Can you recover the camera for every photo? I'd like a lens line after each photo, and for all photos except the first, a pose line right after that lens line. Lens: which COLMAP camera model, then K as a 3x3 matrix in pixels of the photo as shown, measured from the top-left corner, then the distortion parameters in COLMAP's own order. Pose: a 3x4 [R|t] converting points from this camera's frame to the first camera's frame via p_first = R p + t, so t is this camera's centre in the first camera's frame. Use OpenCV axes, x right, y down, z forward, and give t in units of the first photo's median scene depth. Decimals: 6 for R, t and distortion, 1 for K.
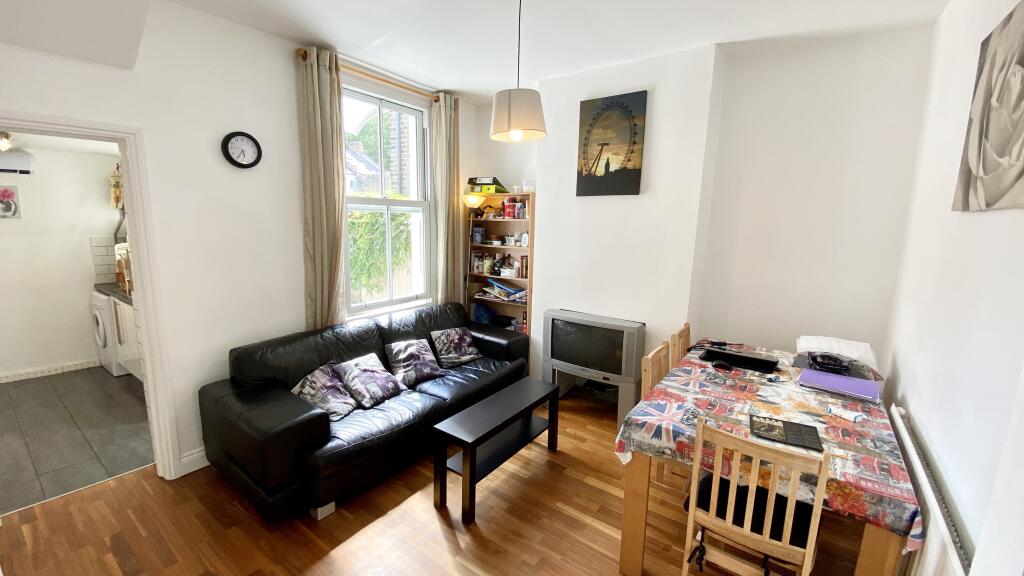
lens RADIAL K [[408.9, 0, 512.0], [0, 408.9, 288.0], [0, 0, 1]] dist [0.044677, -0.030748]
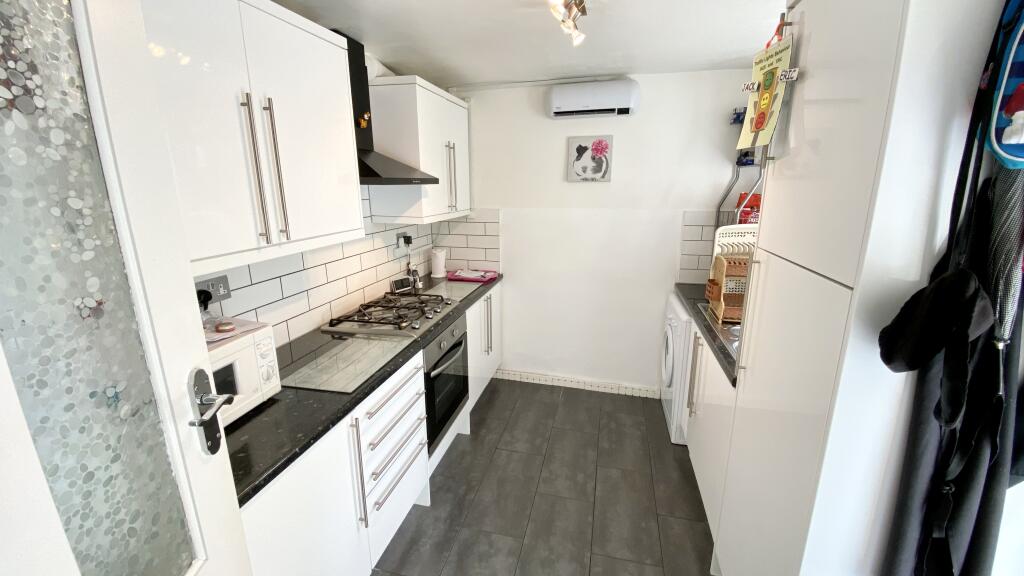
lens RADIAL K [[408.9, 0, 512.0], [0, 408.9, 288.0], [0, 0, 1]] dist [0.044677, -0.030748]
pose [[0.386038, 0.191110, -0.902470, -0.585666], [-0.132080, 0.979676, 0.150961, -0.074591], [0.912978, 0.060922, 0.403434, 0.566709]]
